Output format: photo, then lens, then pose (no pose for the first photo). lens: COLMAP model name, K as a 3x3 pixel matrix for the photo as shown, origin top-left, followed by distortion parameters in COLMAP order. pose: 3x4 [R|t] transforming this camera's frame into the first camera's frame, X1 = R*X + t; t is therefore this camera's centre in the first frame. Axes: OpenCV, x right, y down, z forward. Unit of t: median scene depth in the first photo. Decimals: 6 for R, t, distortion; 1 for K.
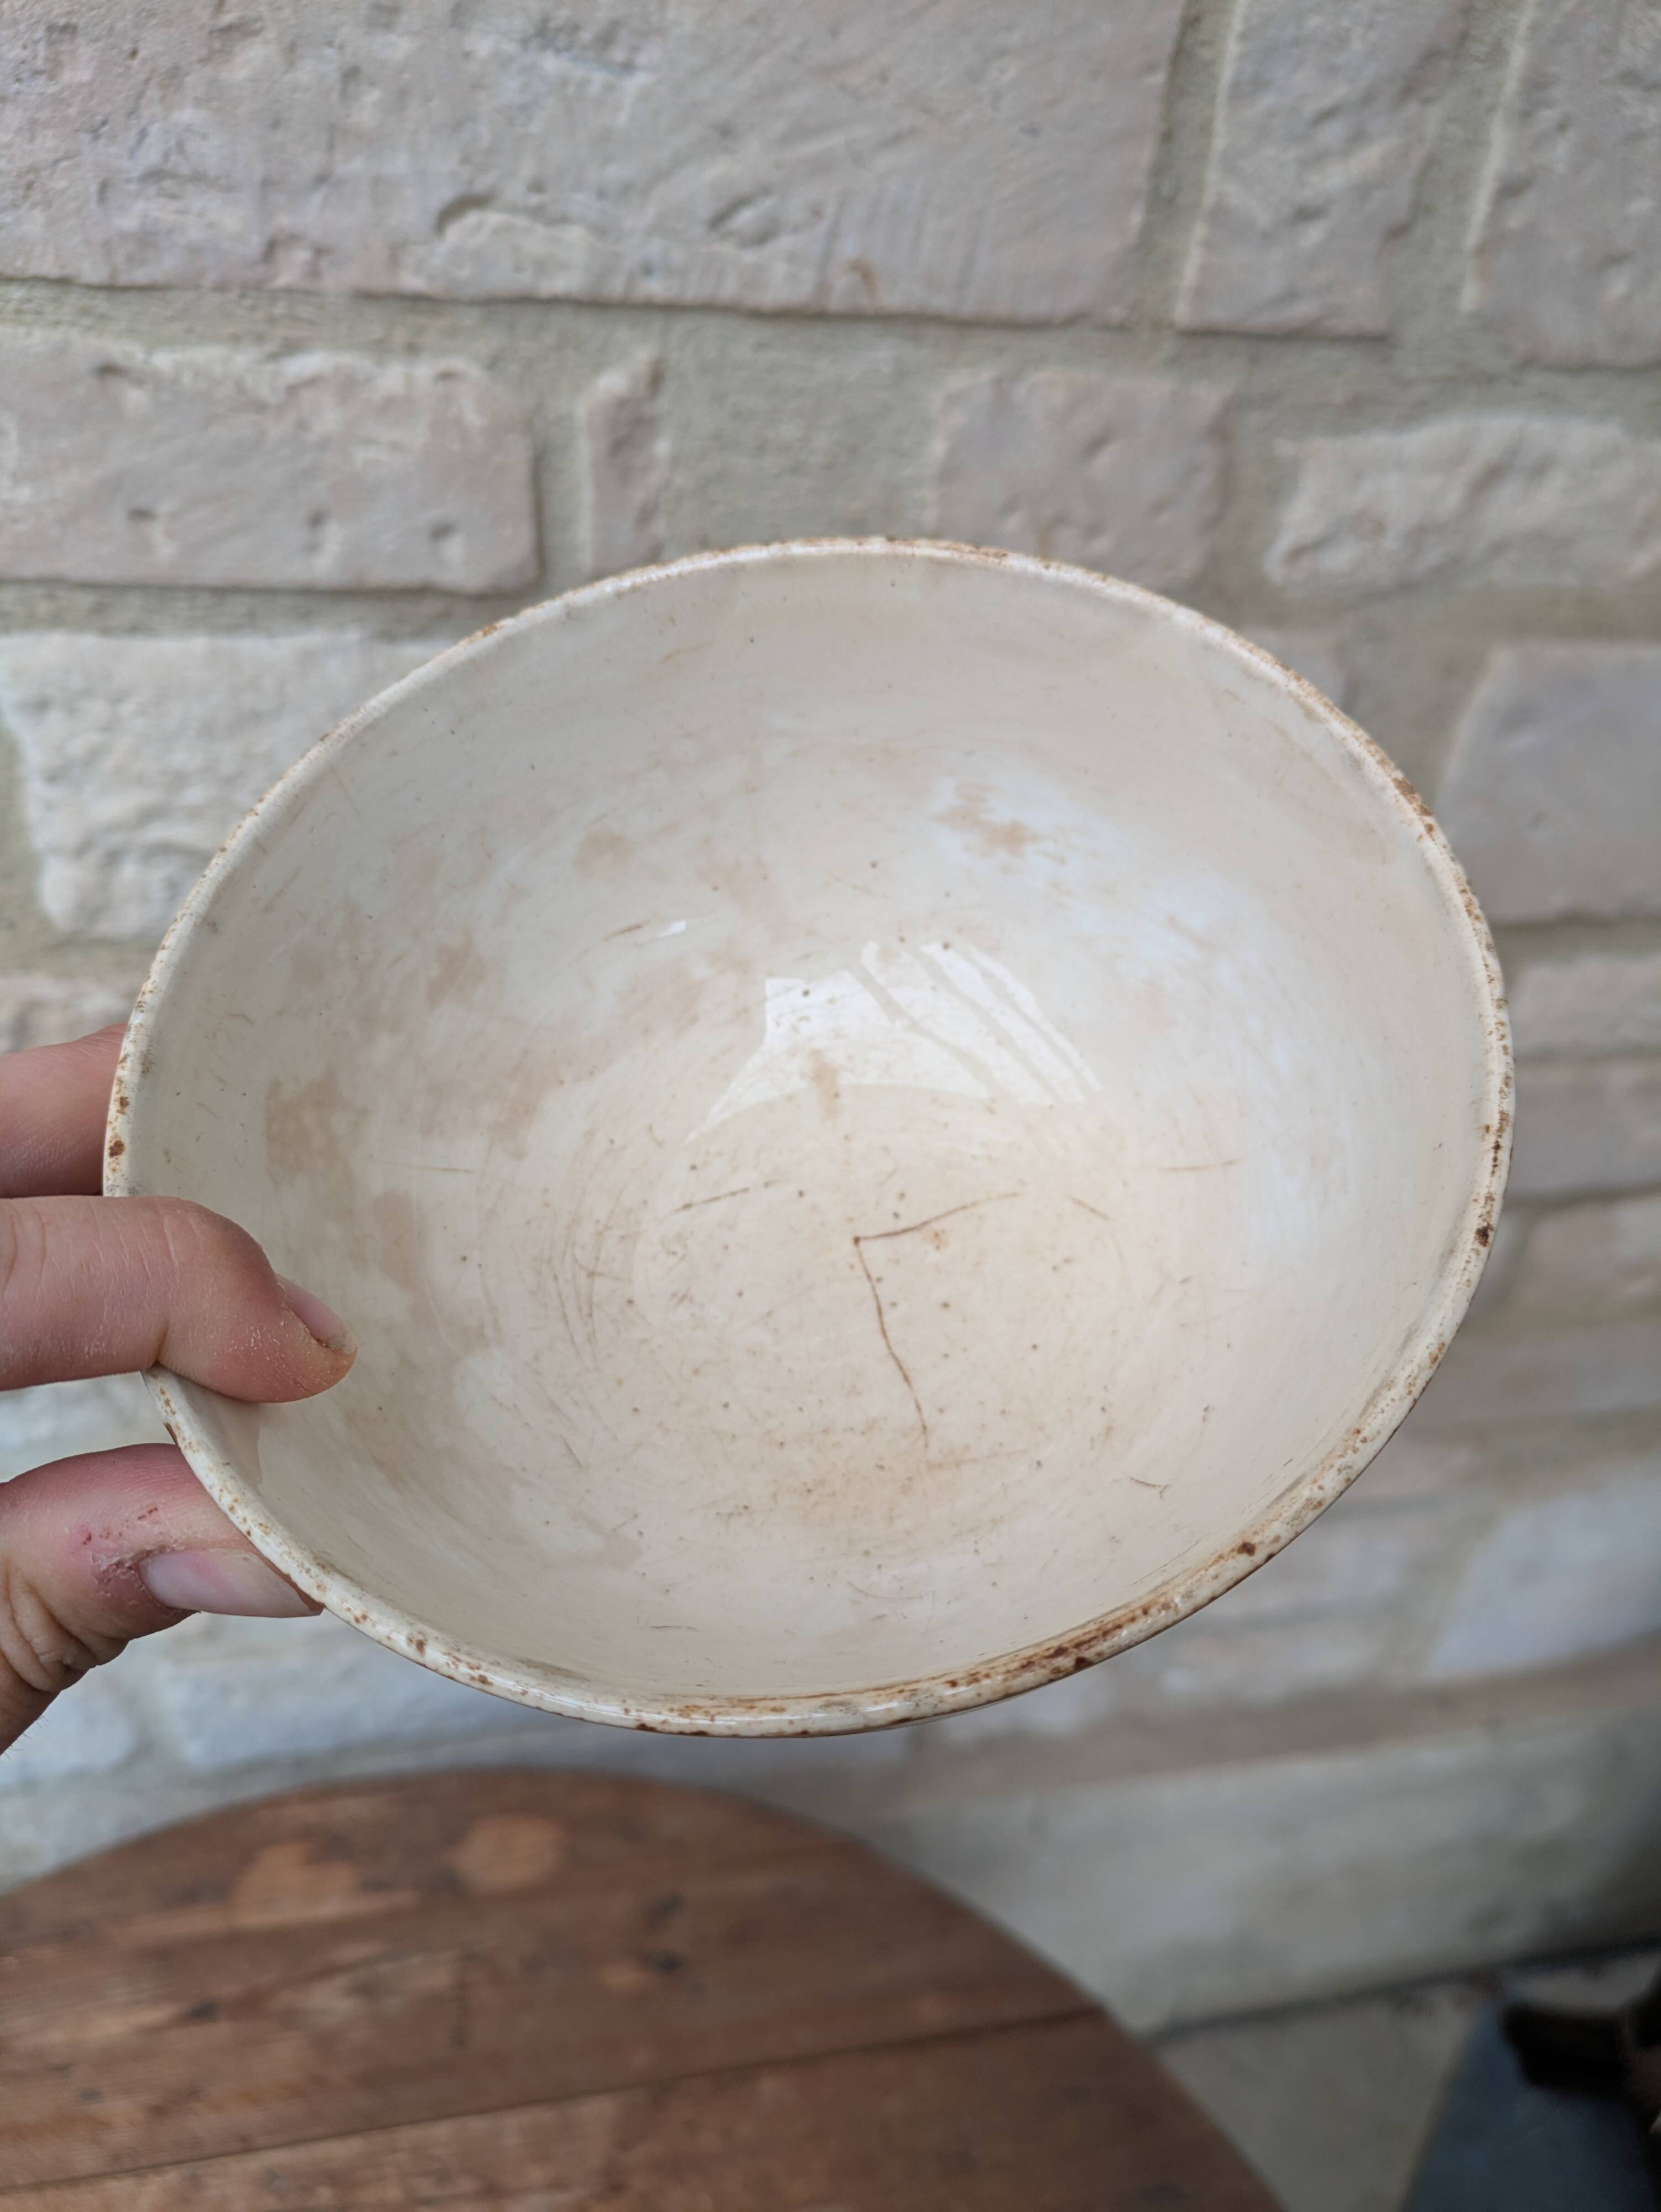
lens RADIAL K [[1685.7, 0, 885.8], [0, 1685.7, 1070.9], [0, 0, 1]] dist [0.011348, -0.025092]
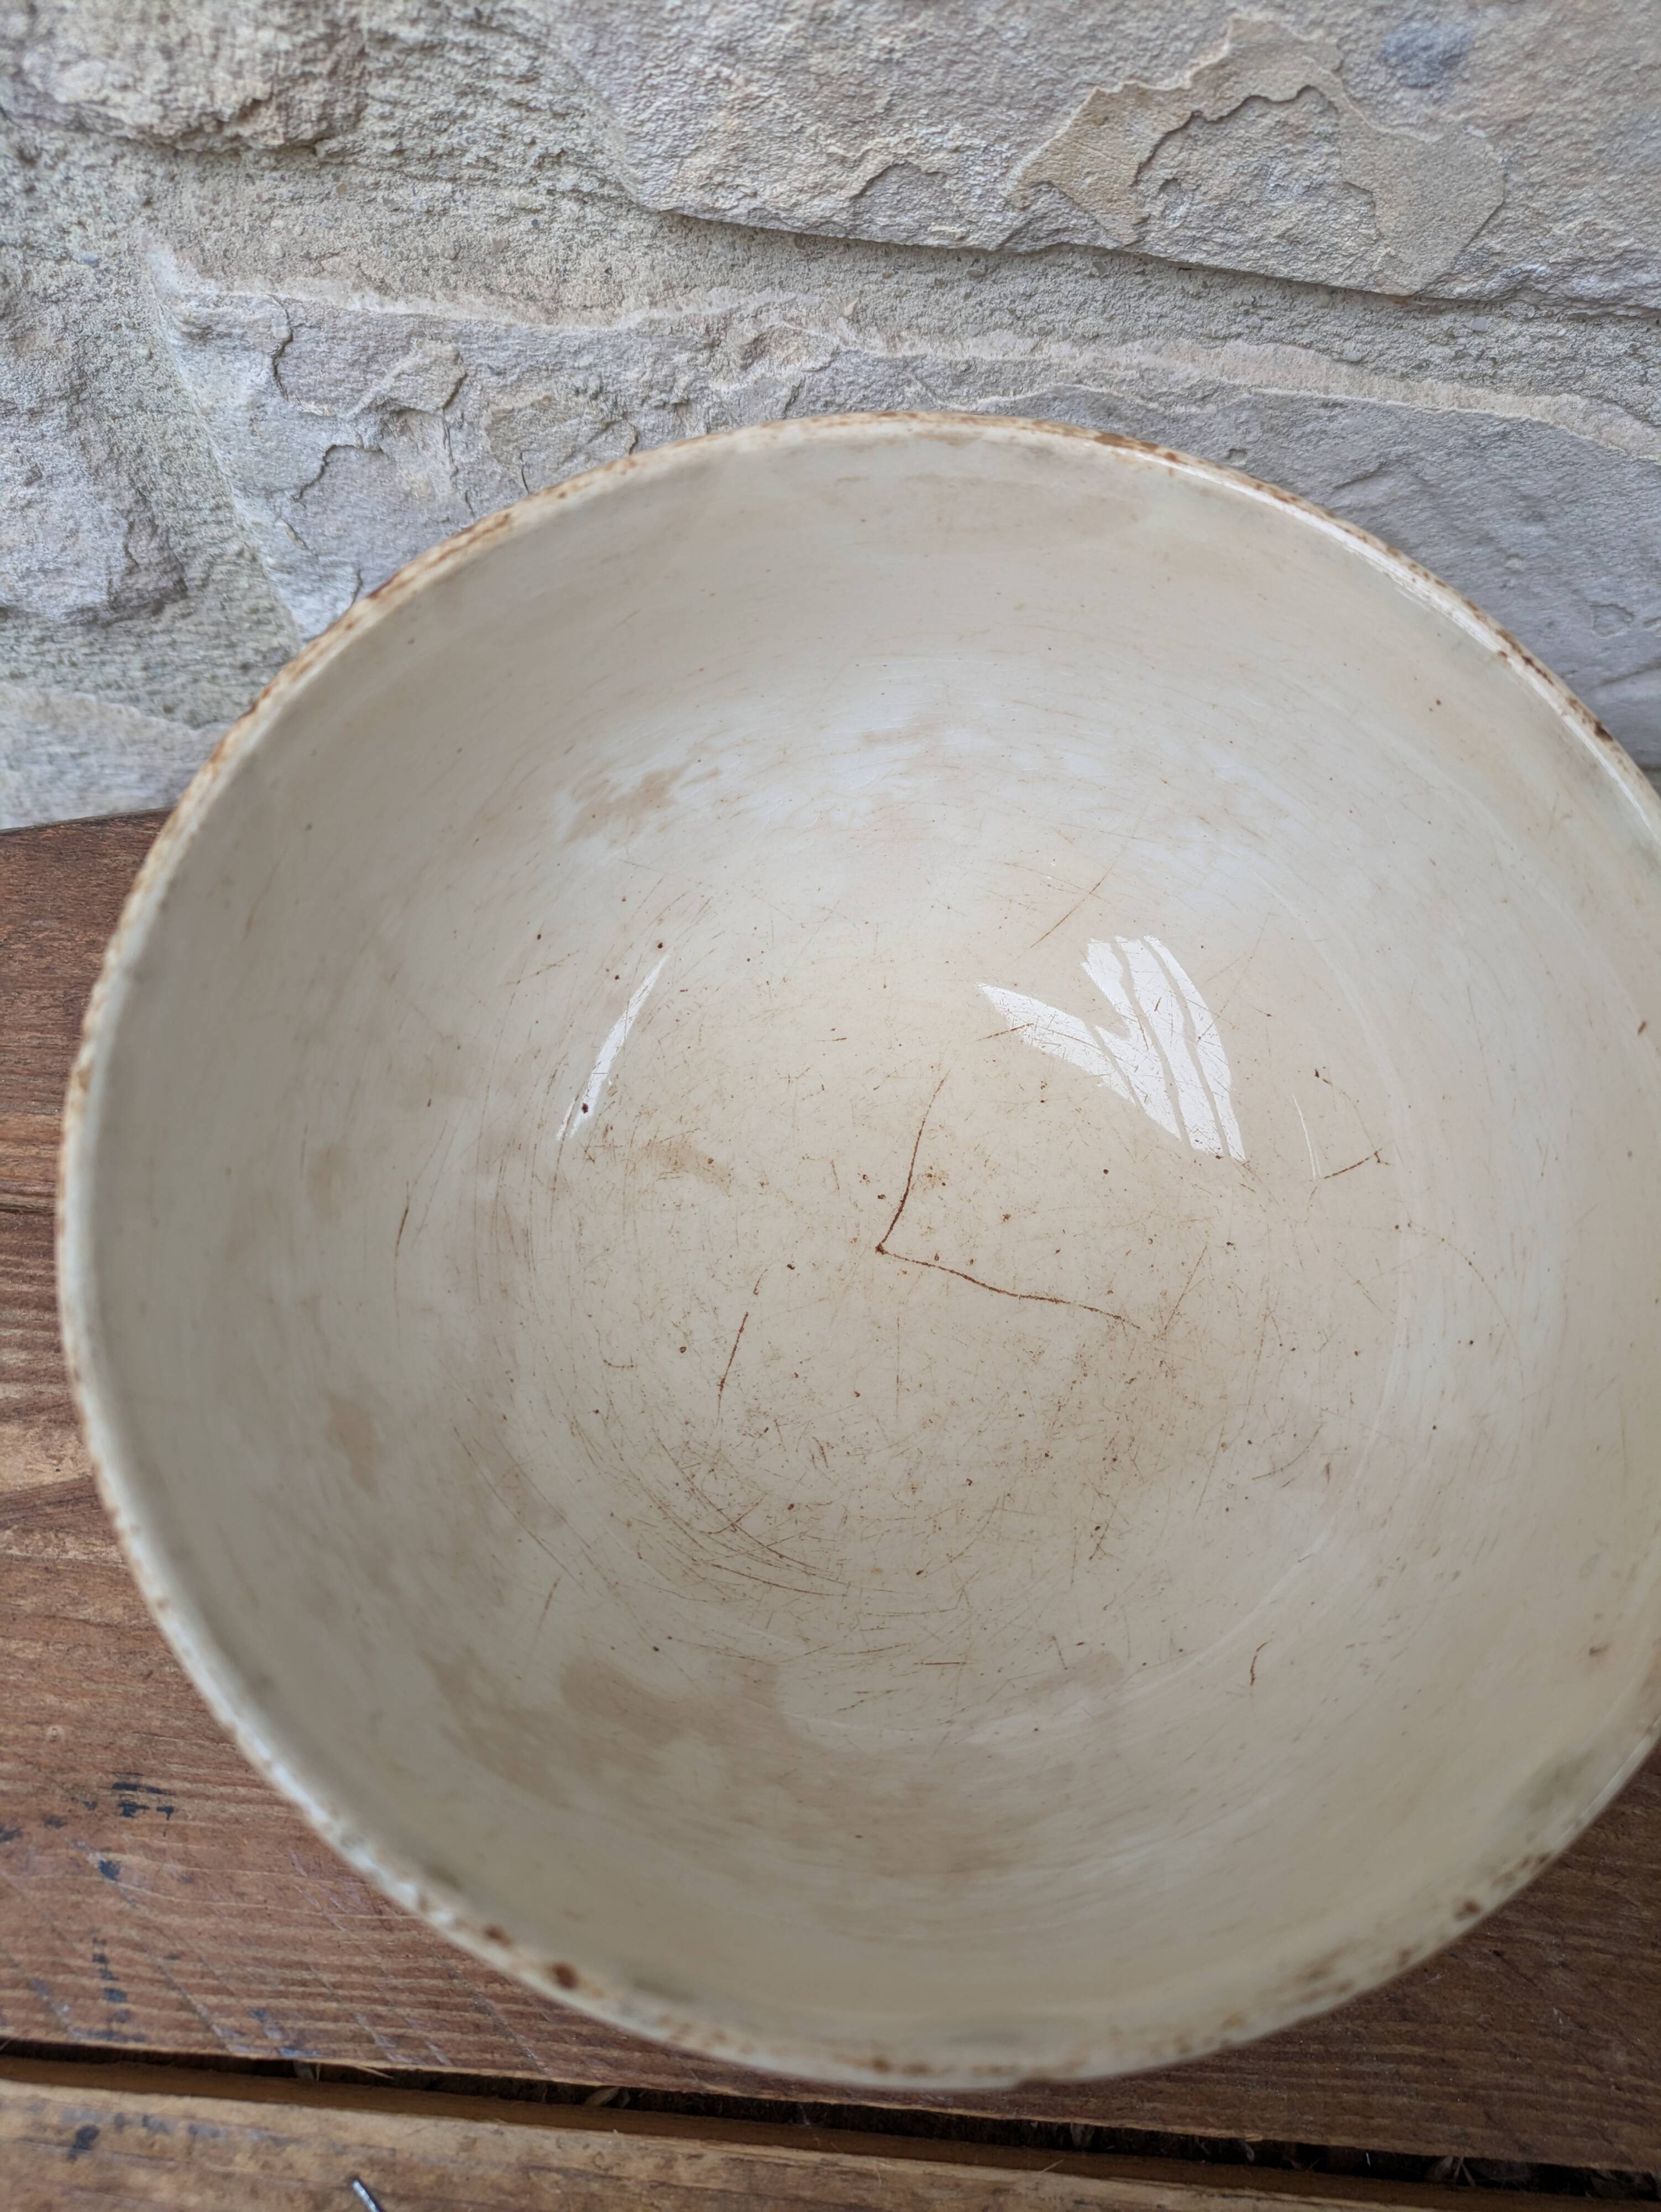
lens RADIAL K [[1685.7, 0, 850.5], [0, 1685.7, 1073.2], [0, 0, 1]] dist [0.011348, -0.025092]
pose [[0.559313, -0.732158, 0.388732, -0.307674], [0.645732, 0.678868, 0.349527, -0.285709], [-0.519807, 0.055521, 0.852478, 0.267582]]
